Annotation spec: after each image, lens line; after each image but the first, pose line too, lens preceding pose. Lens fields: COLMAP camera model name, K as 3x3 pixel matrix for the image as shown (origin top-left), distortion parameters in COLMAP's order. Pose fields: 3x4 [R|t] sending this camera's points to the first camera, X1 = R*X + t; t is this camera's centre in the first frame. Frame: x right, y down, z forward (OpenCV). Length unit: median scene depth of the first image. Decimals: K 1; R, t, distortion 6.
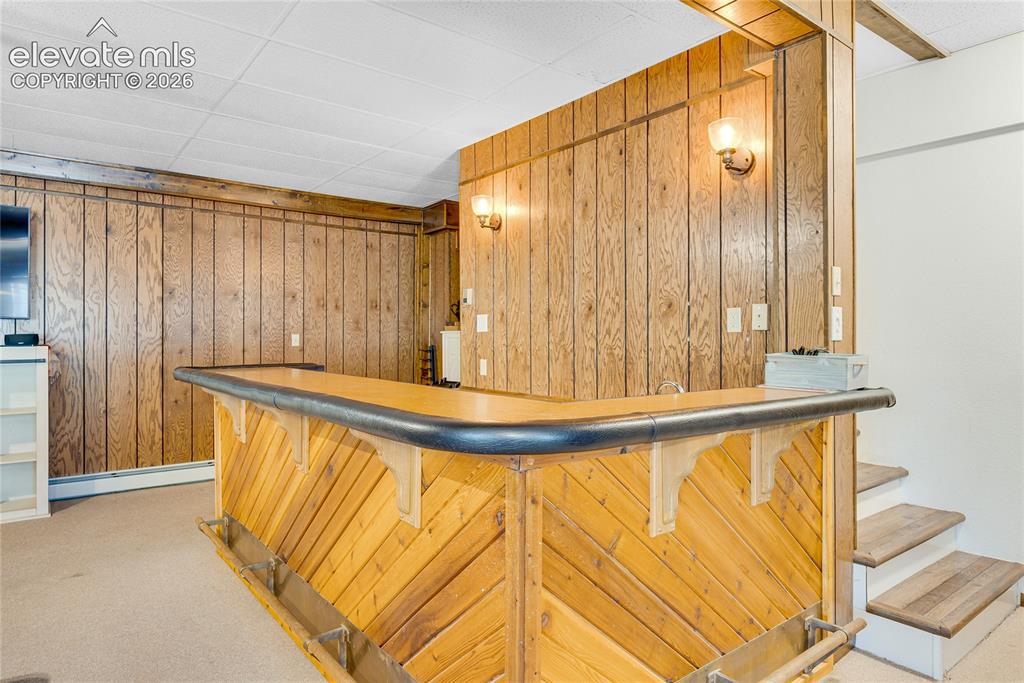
lens RADIAL K [[615.9, 0, 511.1], [0, 615.9, 345.7], [0, 0, 1]] dist [-0.005793, -0.002575]
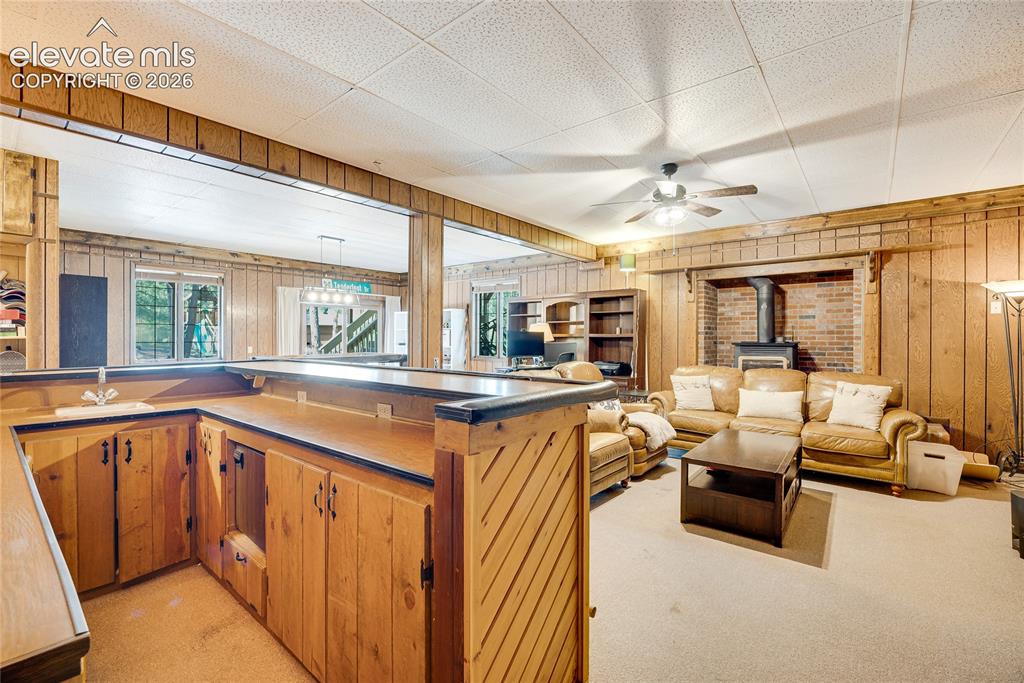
lens RADIAL K [[444.2, 0, 514.3], [0, 444.2, 335.4], [0, 0, 1]] dist [-0.017913, 0.001246]
pose [[-0.976523, -0.000861, -0.215412, -0.232202], [-0.002748, 0.999960, 0.008458, -0.014633], [0.215396, 0.008851, -0.976487, 1.044248]]
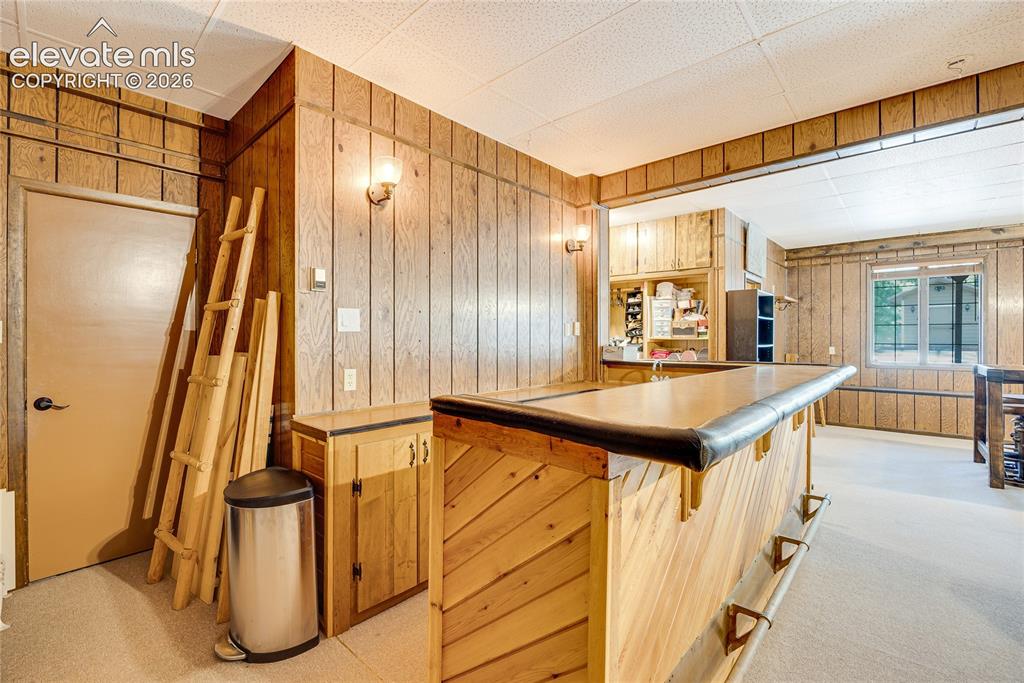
lens RADIAL K [[443.8, 0, 512.2], [0, 443.8, 338.2], [0, 0, 1]] dist [-0.009103, 0.000057]
pose [[-0.167594, -0.003356, 0.985850, -0.543242], [0.010816, 0.999928, 0.005242, -0.013943], [-0.985797, 0.011541, -0.167546, 0.810858]]
